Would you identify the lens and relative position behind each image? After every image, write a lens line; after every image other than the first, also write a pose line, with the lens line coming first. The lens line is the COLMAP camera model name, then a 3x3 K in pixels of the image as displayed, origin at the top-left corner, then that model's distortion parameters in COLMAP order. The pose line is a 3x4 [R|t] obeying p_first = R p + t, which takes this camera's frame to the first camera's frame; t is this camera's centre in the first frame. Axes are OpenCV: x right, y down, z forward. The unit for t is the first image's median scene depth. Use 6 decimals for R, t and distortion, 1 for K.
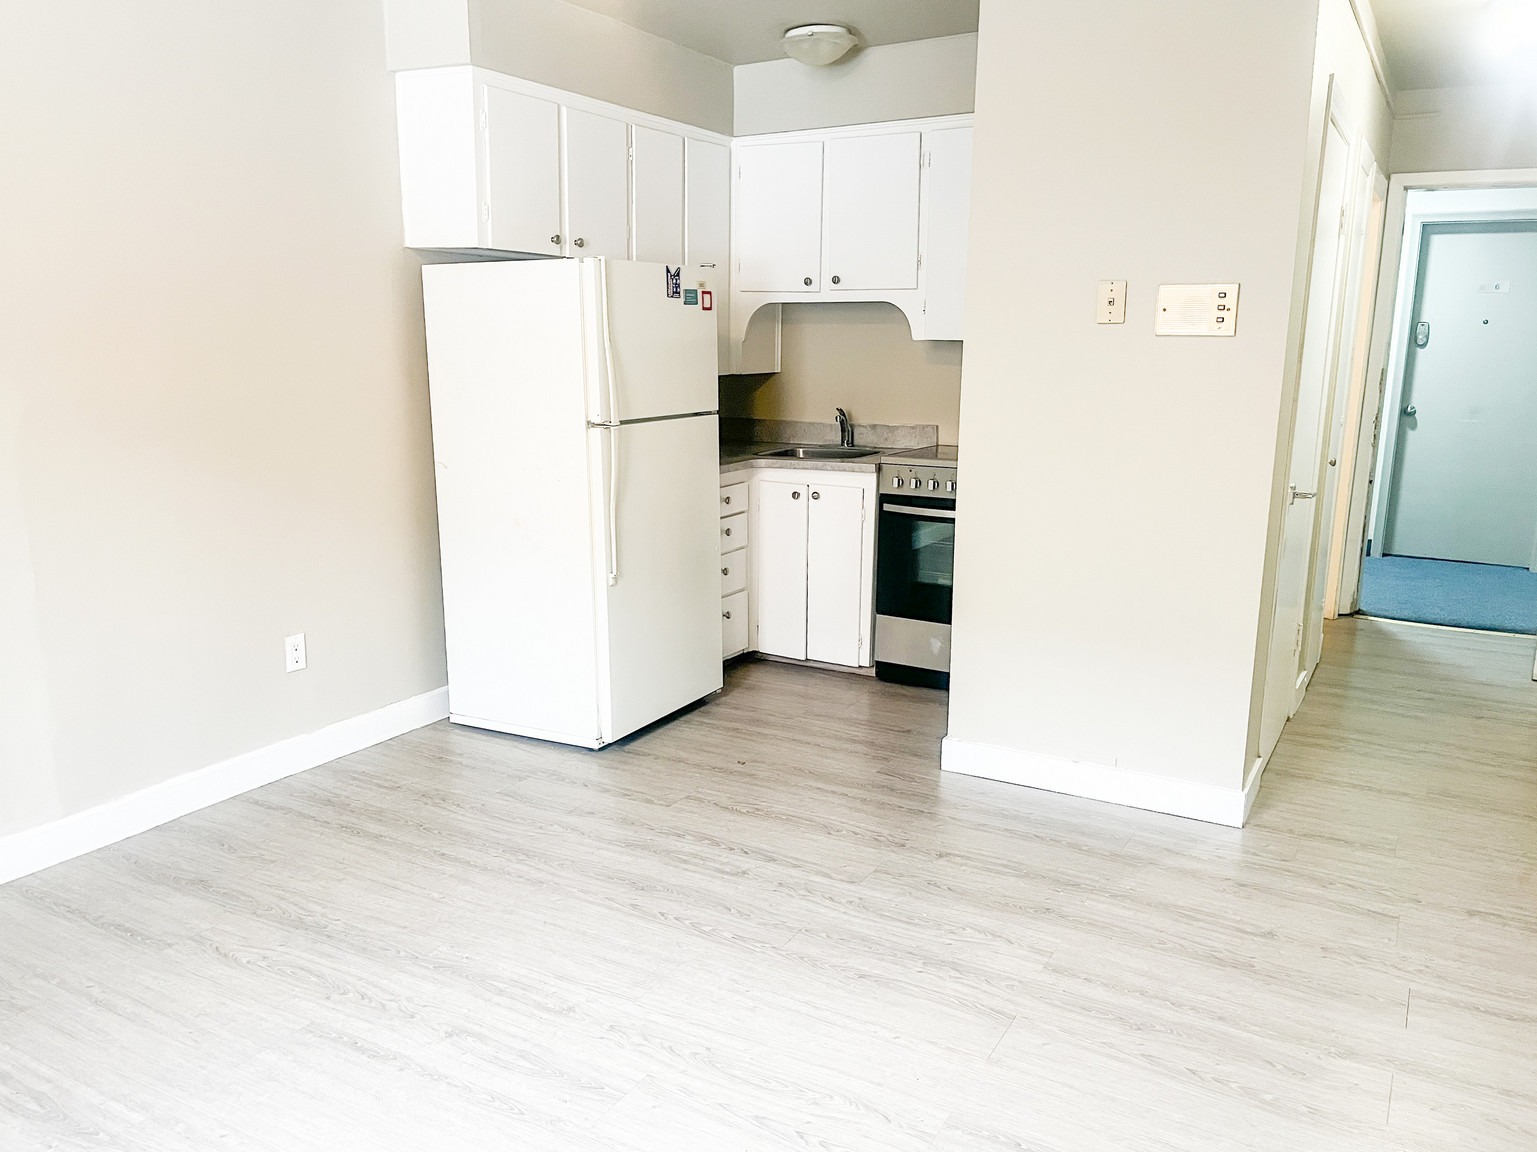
lens RADIAL K [[1187.6, 0, 768.5], [0, 1187.6, 576.0], [0, 0, 1]] dist [0.057420, -0.051546]
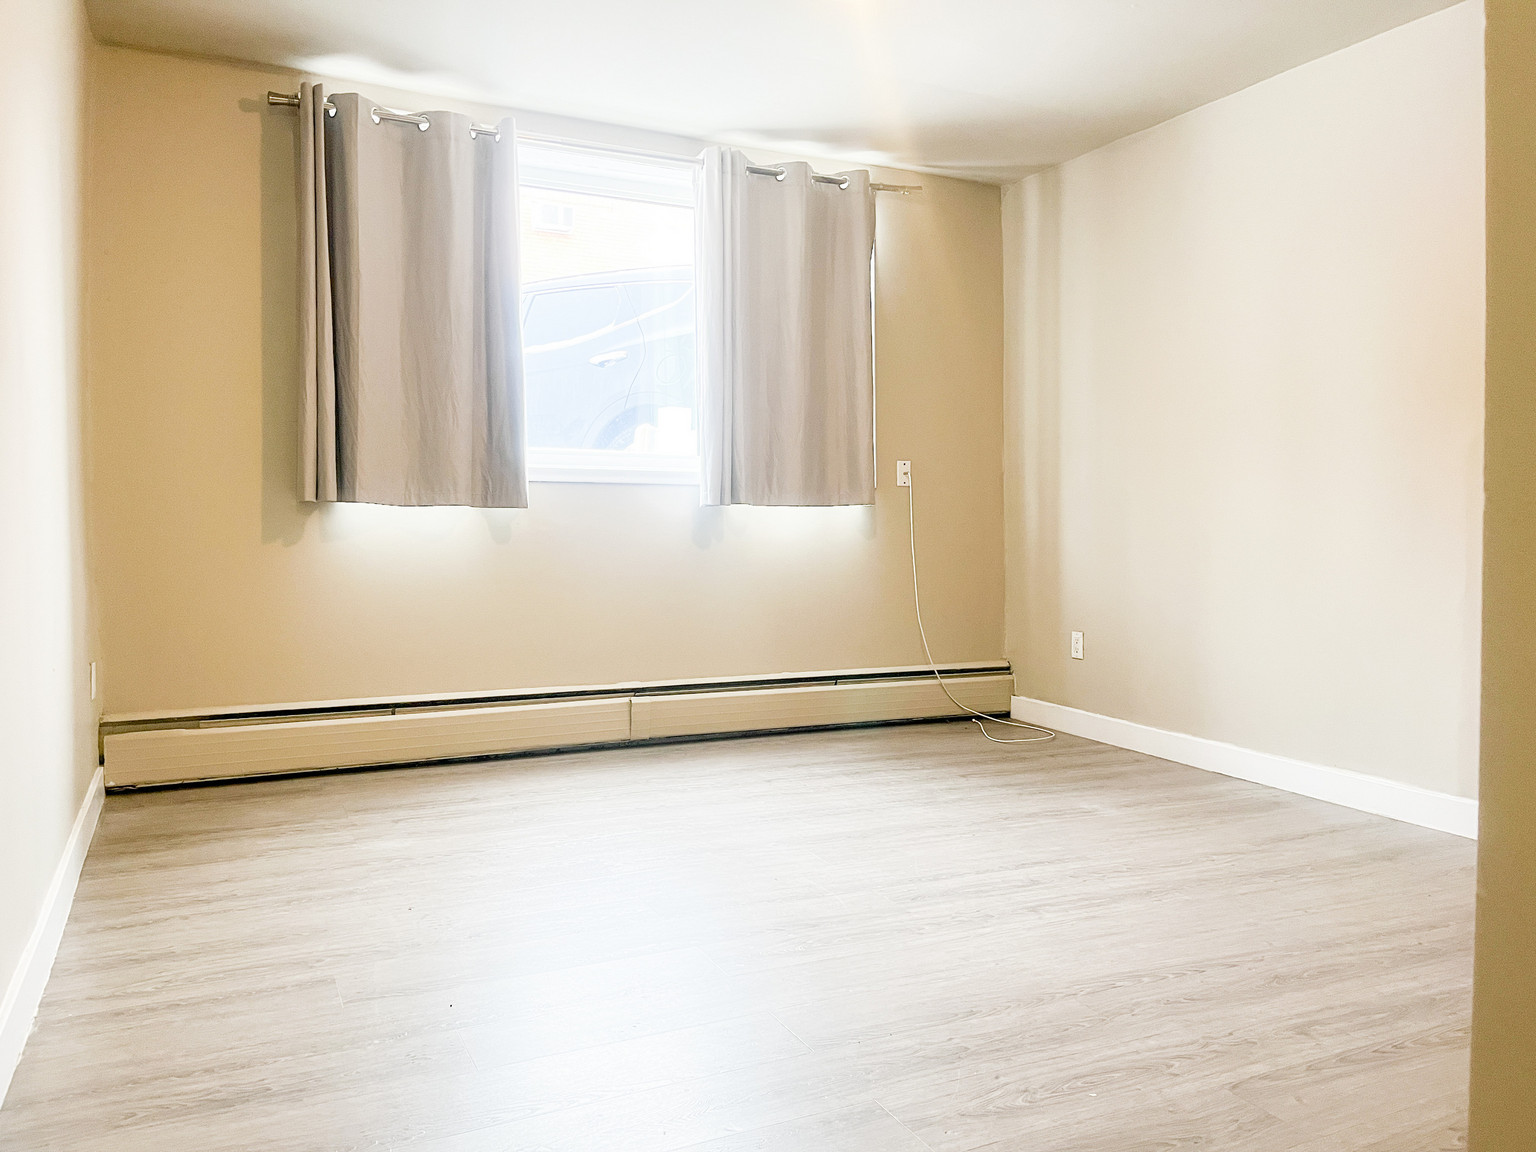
lens RADIAL K [[1163.8, 0, 767.5], [0, 1163.8, 569.8], [0, 0, 1]] dist [0.073586, -0.092253]
pose [[-0.569849, 0.016415, -0.821585, 0.670265], [-0.173855, 0.974760, 0.140060, -0.045484], [0.803148, 0.222650, -0.552613, 1.027757]]
